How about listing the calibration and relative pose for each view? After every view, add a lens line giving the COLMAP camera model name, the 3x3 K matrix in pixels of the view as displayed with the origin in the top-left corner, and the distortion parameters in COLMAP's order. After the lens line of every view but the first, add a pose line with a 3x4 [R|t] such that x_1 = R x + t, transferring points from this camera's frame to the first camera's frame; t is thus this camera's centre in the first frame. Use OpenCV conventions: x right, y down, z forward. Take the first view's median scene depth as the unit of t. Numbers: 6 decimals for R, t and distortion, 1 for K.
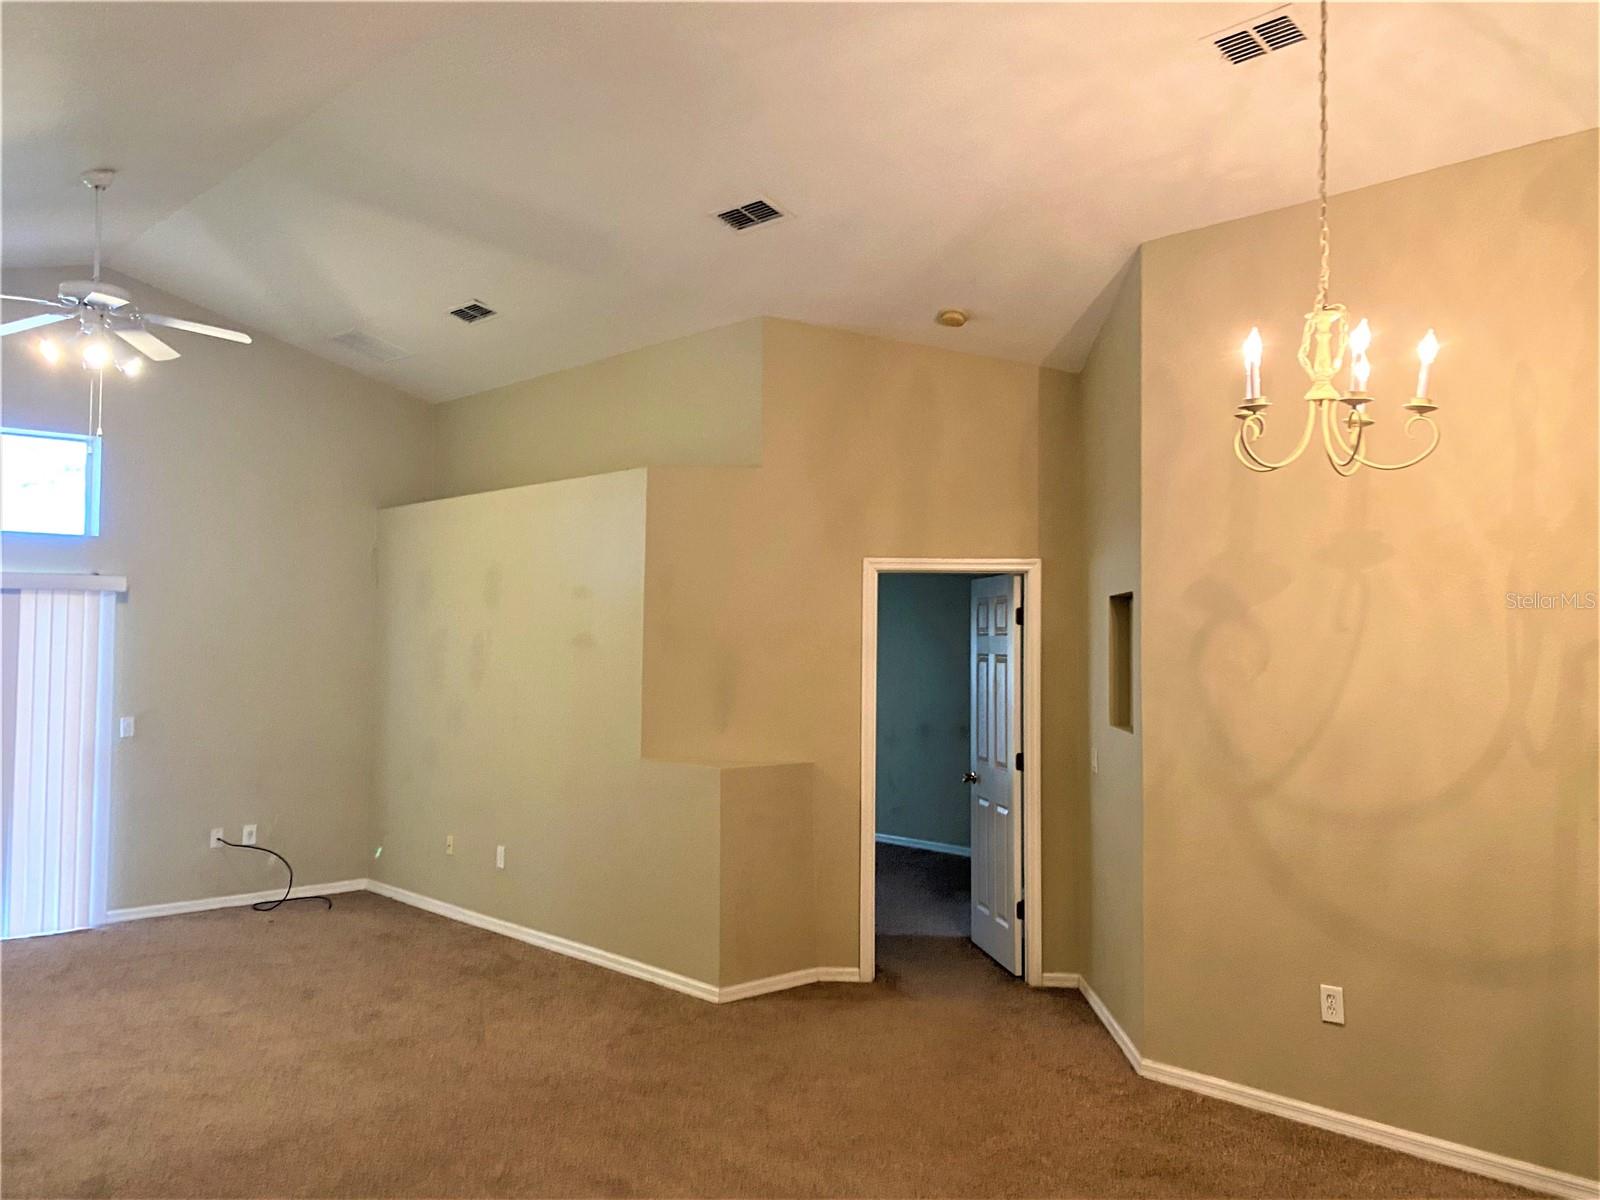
lens RADIAL K [[1300.6, 0, 805.8], [0, 1300.6, 590.5], [0, 0, 1]] dist [0.028060, -0.080066]
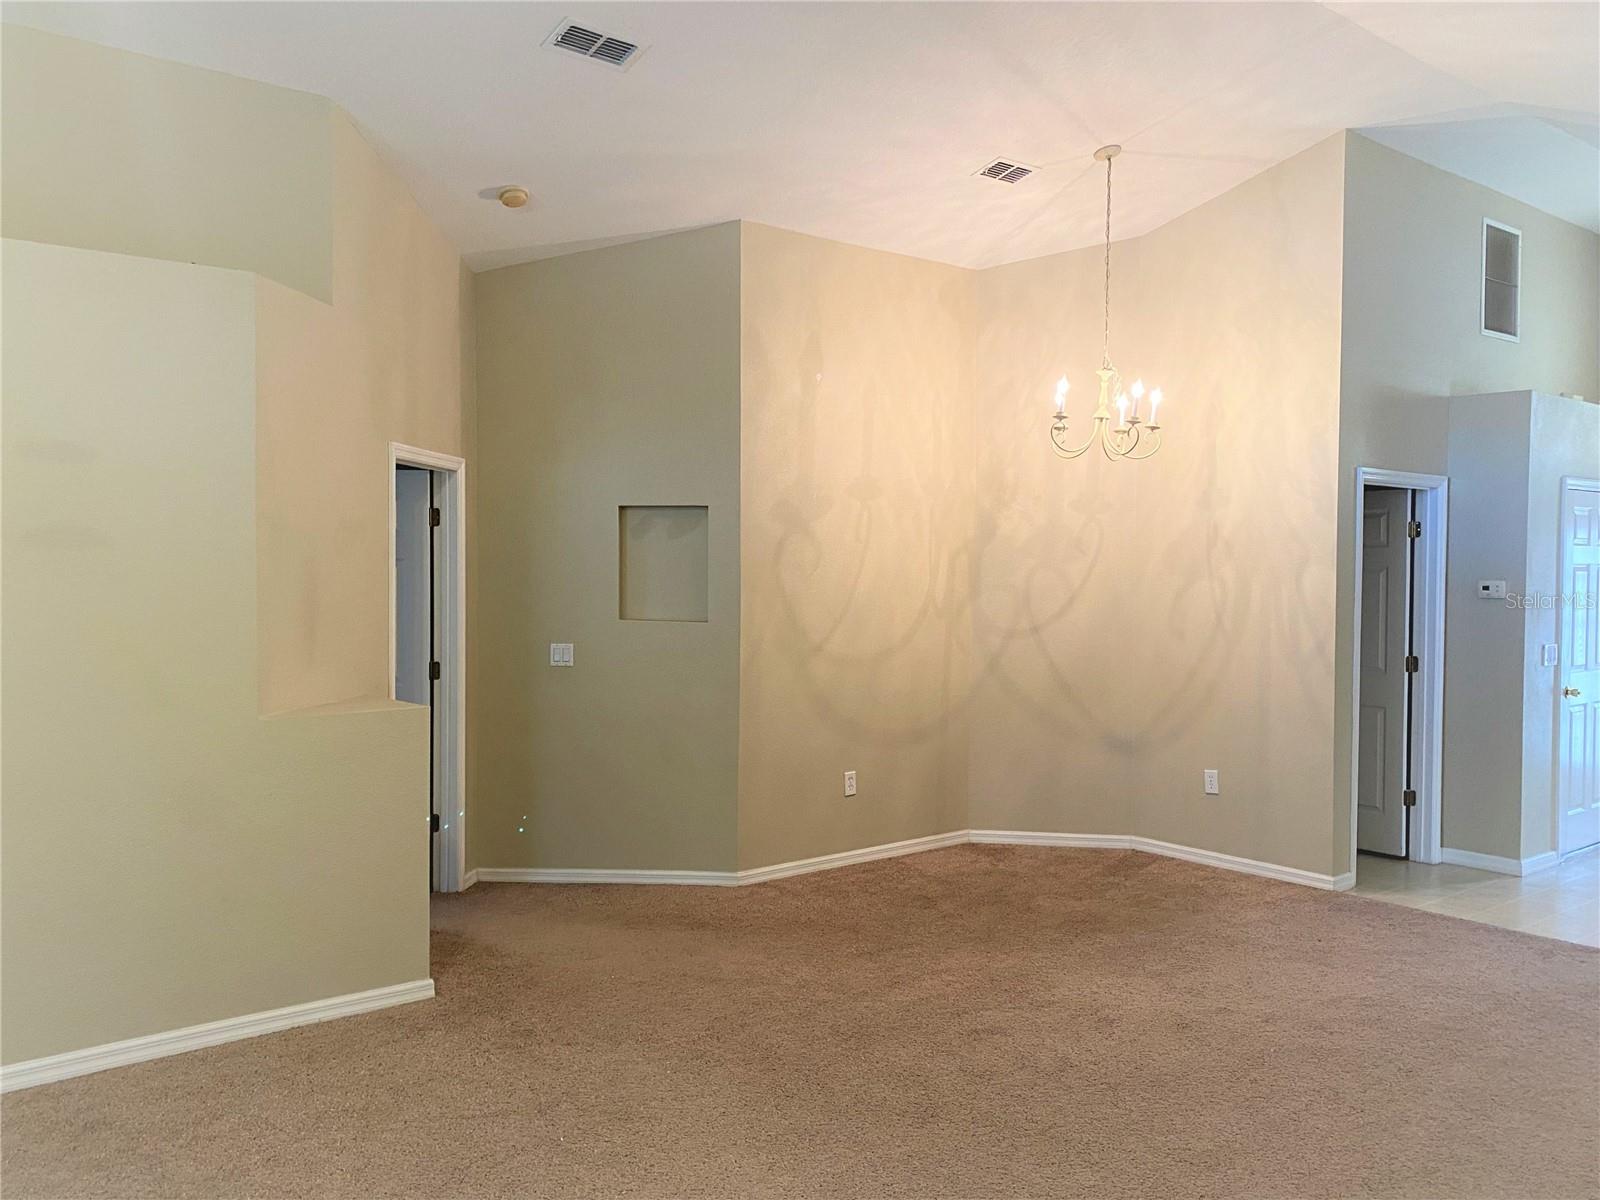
lens RADIAL K [[1300.6, 0, 805.8], [0, 1300.6, 590.5], [0, 0, 1]] dist [0.028060, -0.080066]
pose [[0.058880, -0.034728, 0.997661, -0.881190], [-0.050926, 0.997989, 0.037745, 0.026917], [-0.996965, -0.053030, 0.056993, 0.763126]]
